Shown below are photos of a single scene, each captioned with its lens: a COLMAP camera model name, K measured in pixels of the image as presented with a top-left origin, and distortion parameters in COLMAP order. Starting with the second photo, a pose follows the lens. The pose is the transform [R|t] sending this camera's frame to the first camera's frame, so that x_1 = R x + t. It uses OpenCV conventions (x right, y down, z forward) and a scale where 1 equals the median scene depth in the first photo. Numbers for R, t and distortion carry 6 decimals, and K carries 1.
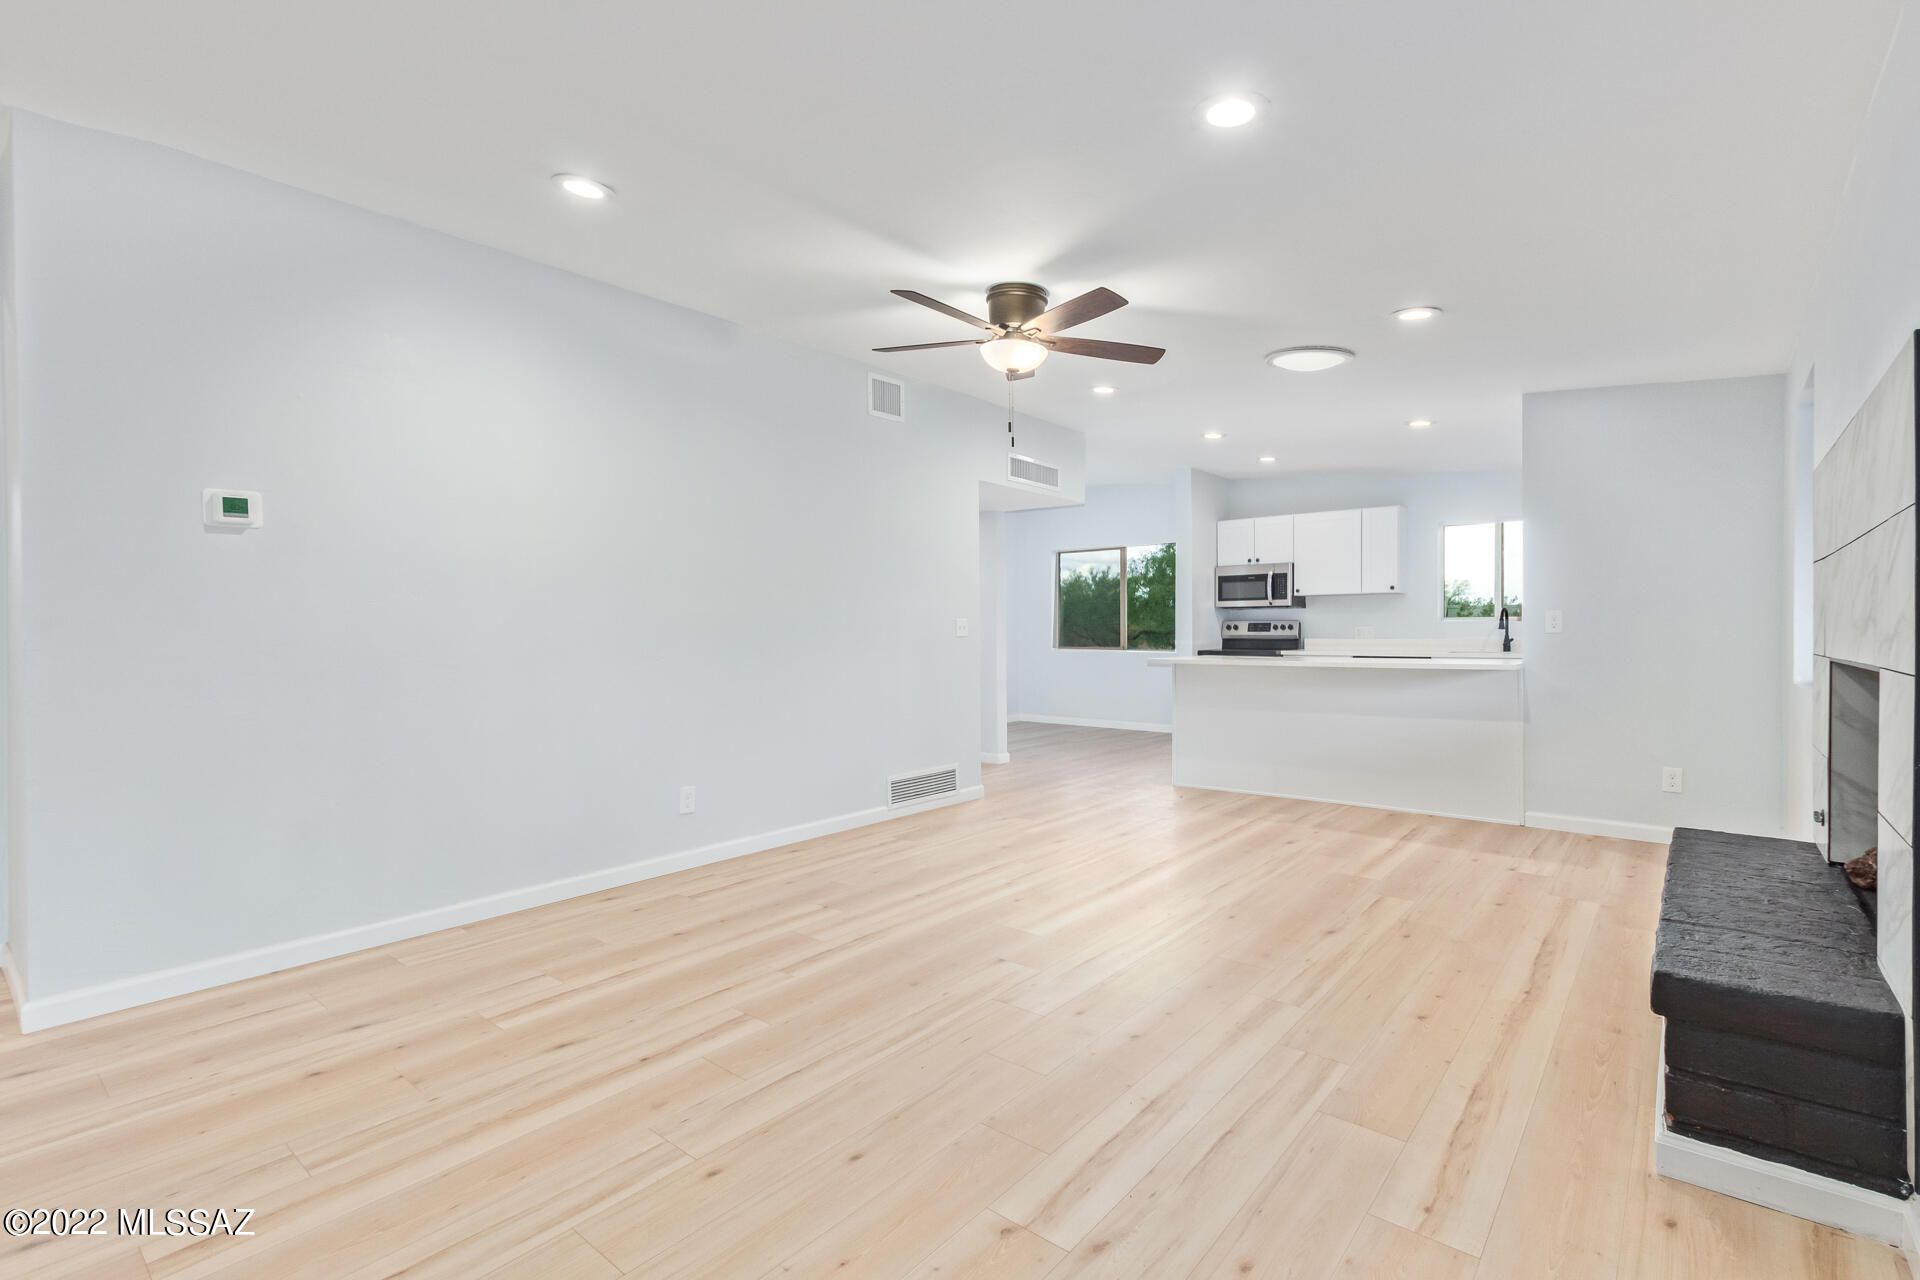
lens RADIAL K [[880.7, 0, 993.3], [0, 880.7, 641.0], [0, 0, 1]] dist [0.001261, -0.000034]
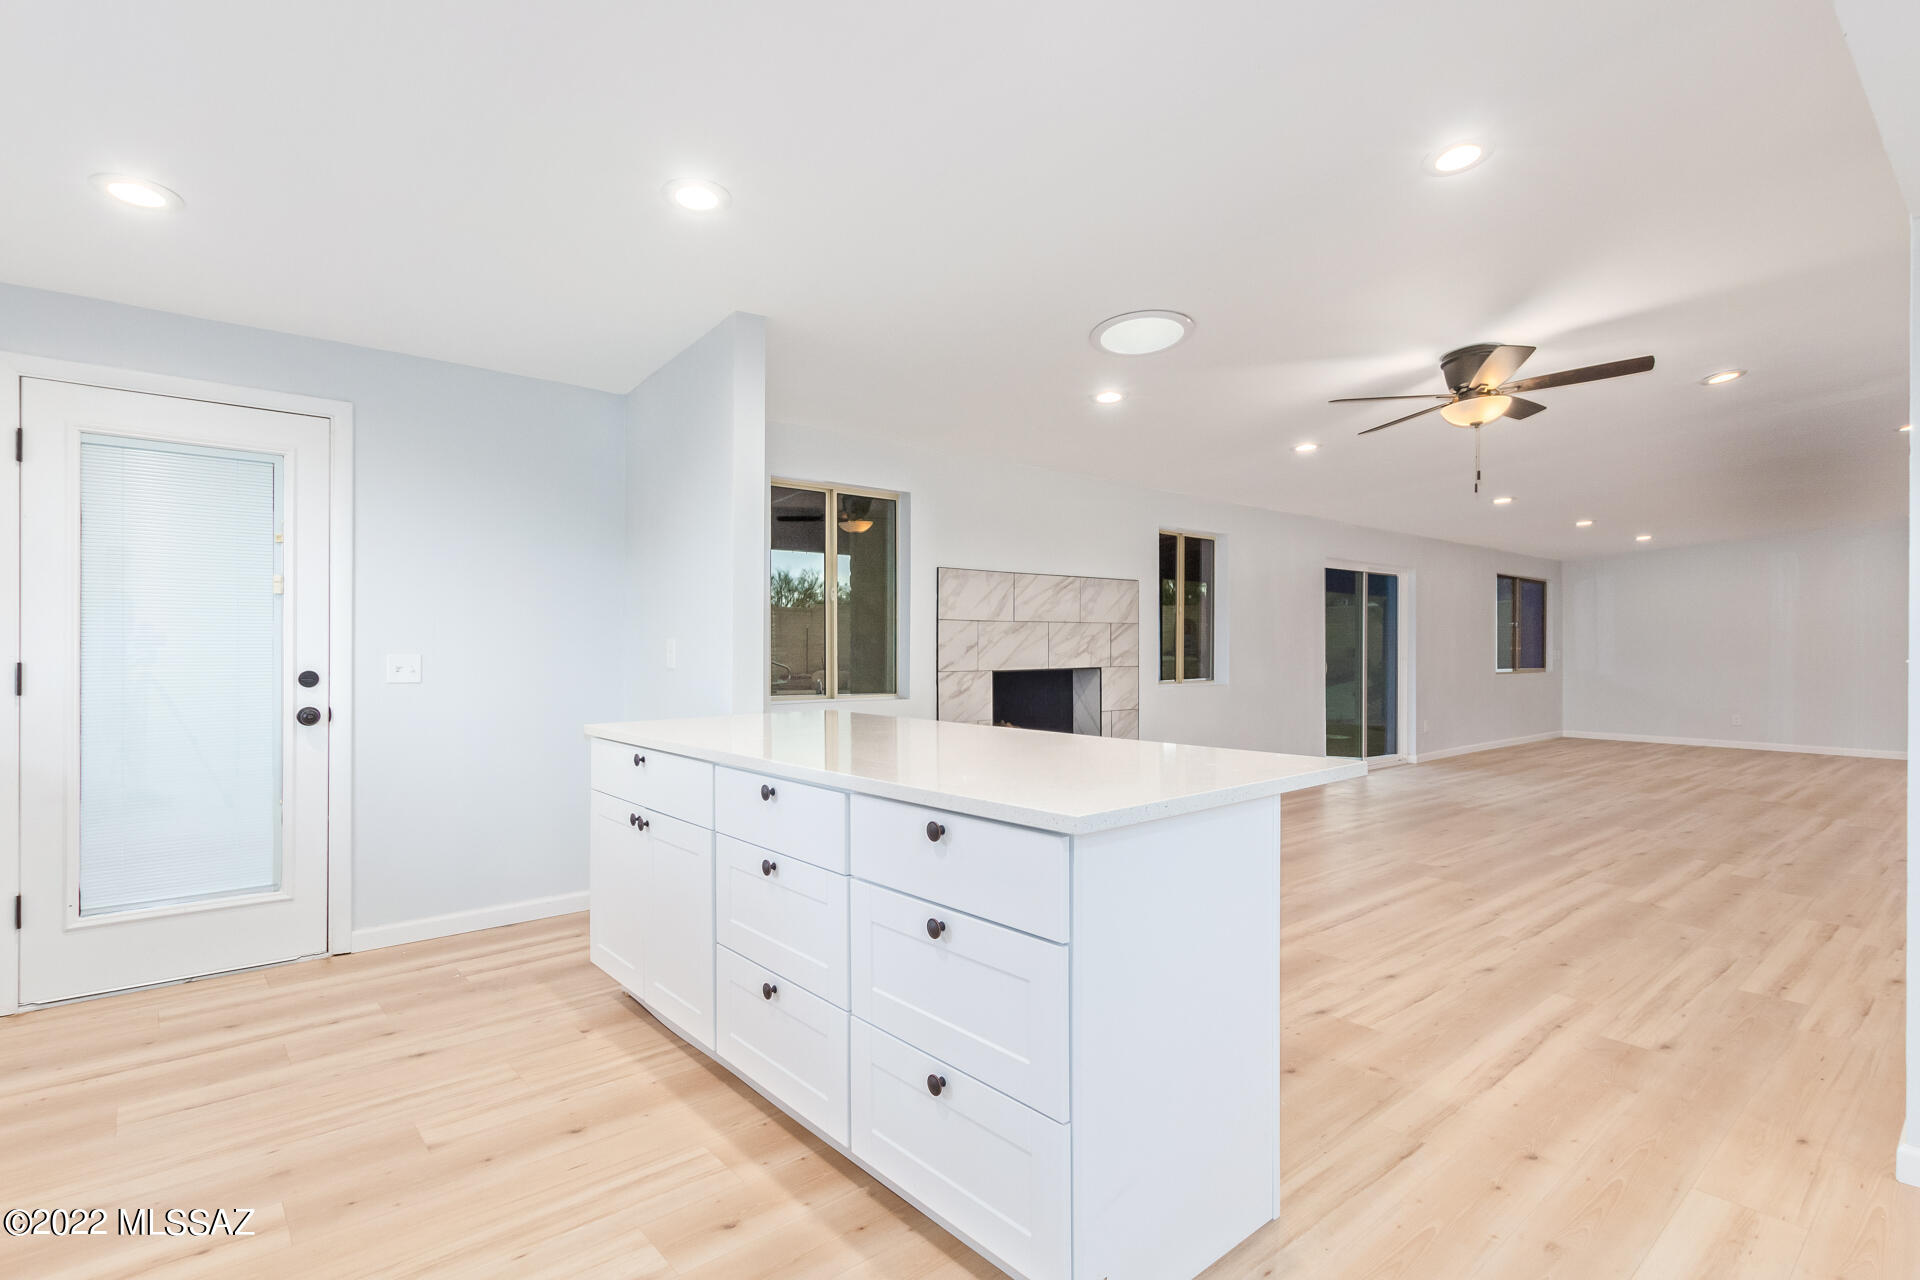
lens RADIAL K [[934.1, 0, 957.3], [0, 934.1, 649.5], [0, 0, 1]] dist [-0.000013, -0.000511]
pose [[-0.979551, 0.005892, 0.201108, 0.193629], [0.009029, 0.999851, 0.014684, -0.020799], [-0.200992, 0.016199, -0.979459, 1.042297]]
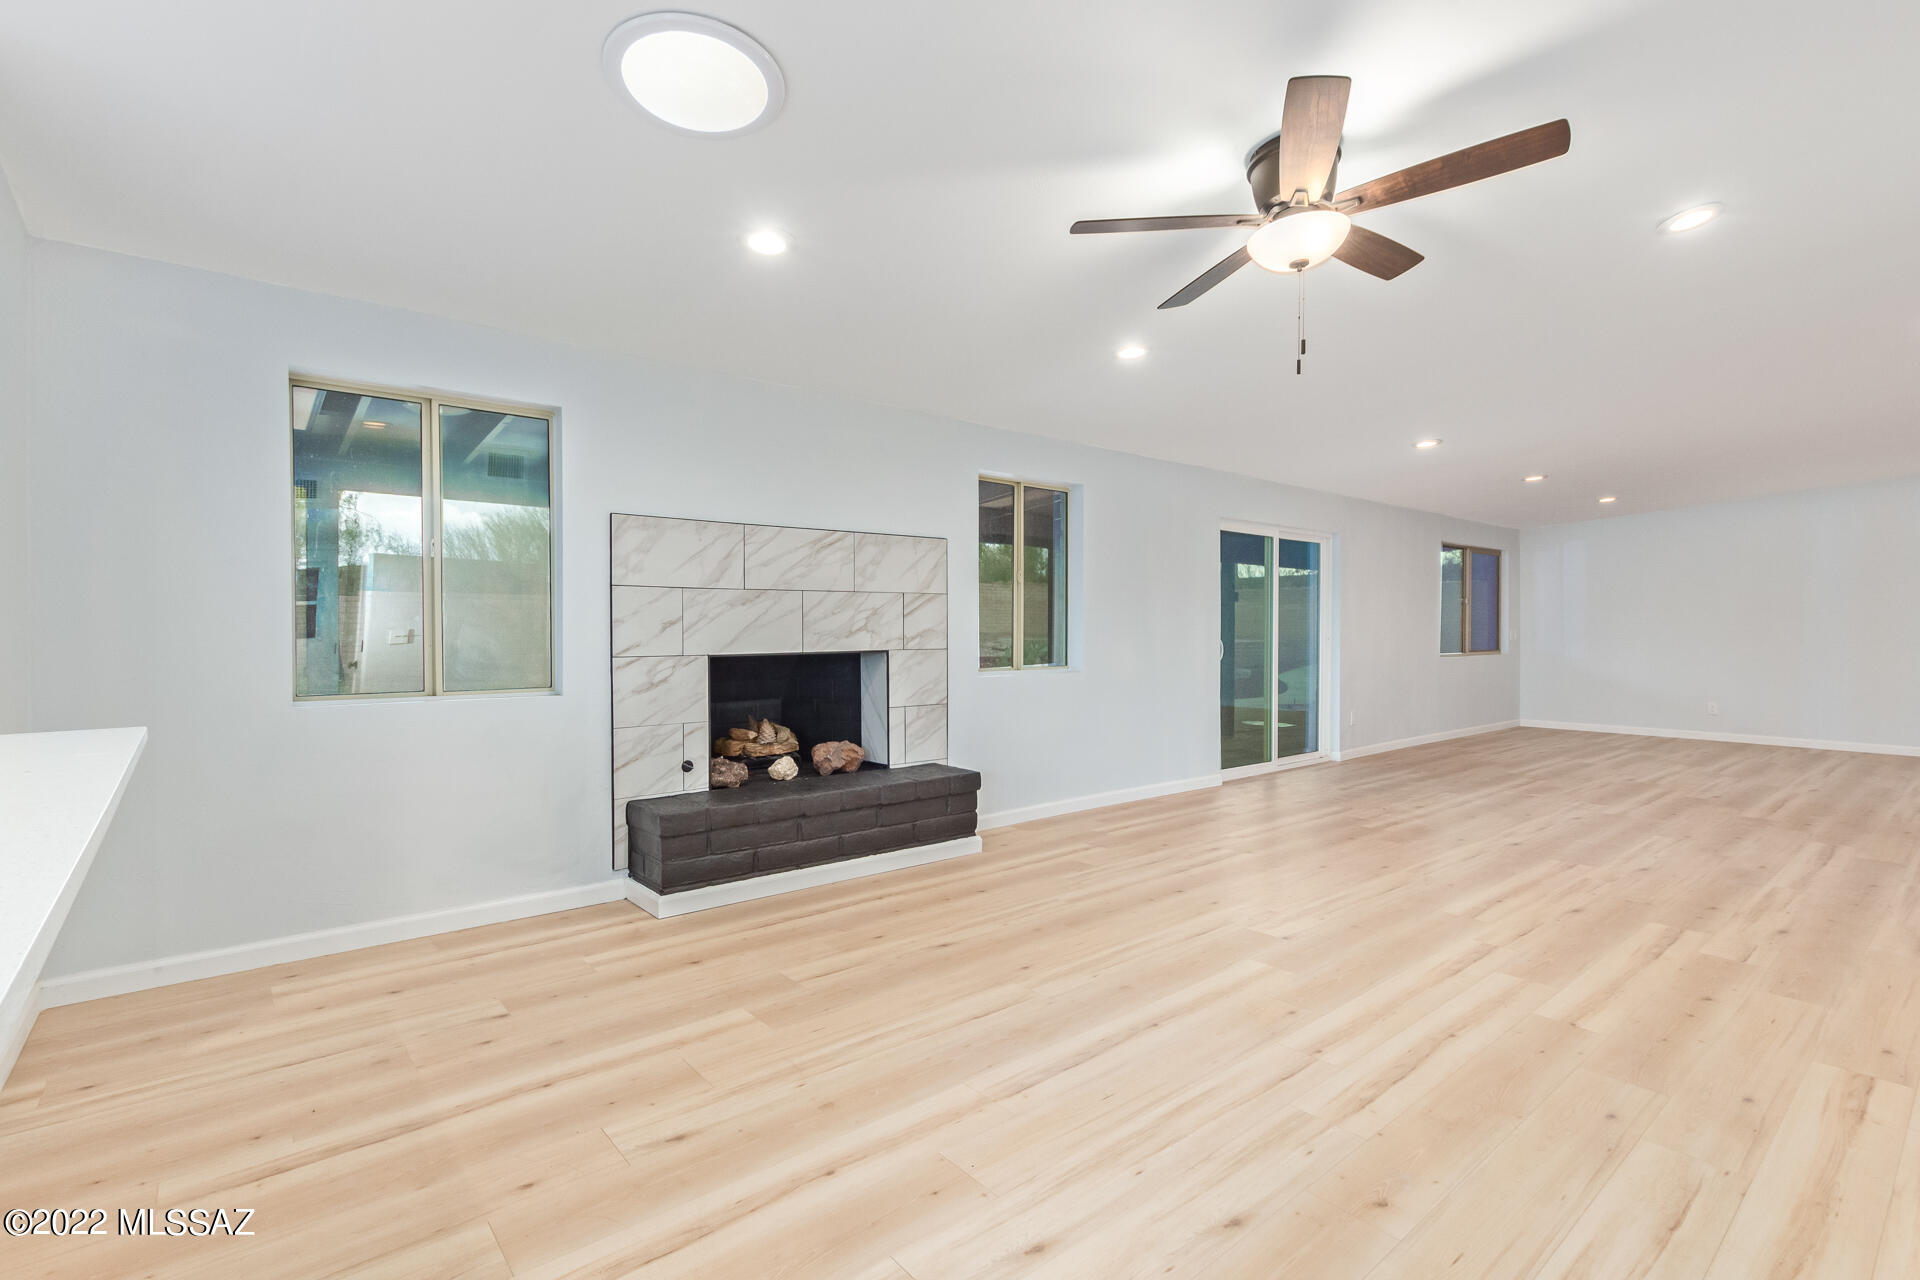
lens RADIAL K [[898.1, 0, 969.3], [0, 898.1, 642.0], [0, 0, 1]] dist [-0.000412, 0.000140]
pose [[-0.980023, 0.004090, 0.198845, 0.063554], [0.009610, 0.999595, 0.026800, -0.013566], [-0.198654, 0.028176, -0.979665, 0.803487]]
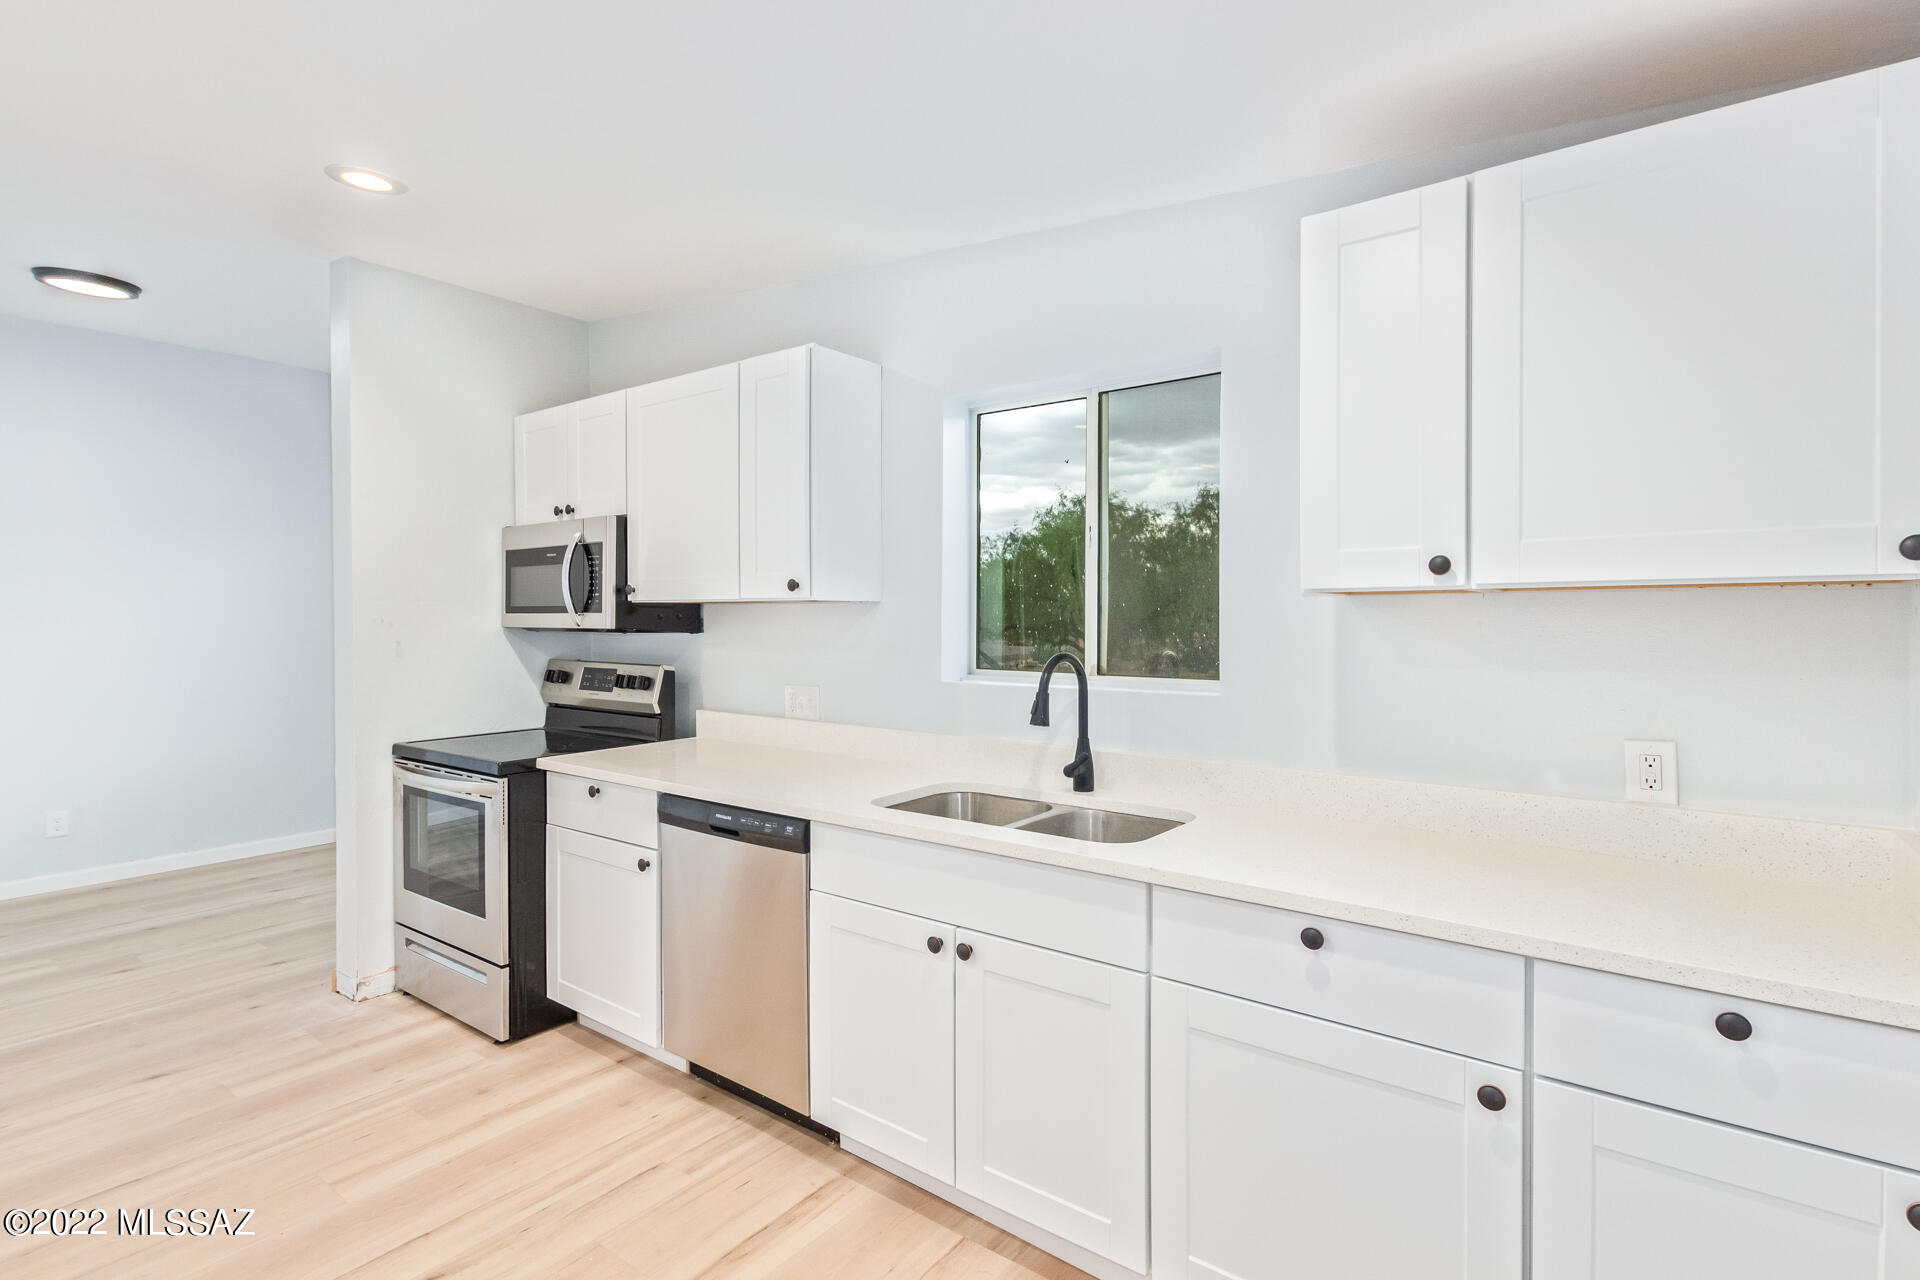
lens RADIAL K [[930.2, 0, 958.6], [0, 930.2, 616.1], [0, 0, 1]] dist [0.010323, 0.000131]
pose [[0.999680, 0.002230, 0.025186, 0.496436], [-0.002061, 0.999975, -0.006736, -0.045505], [-0.025200, 0.006682, 0.999660, 0.627172]]
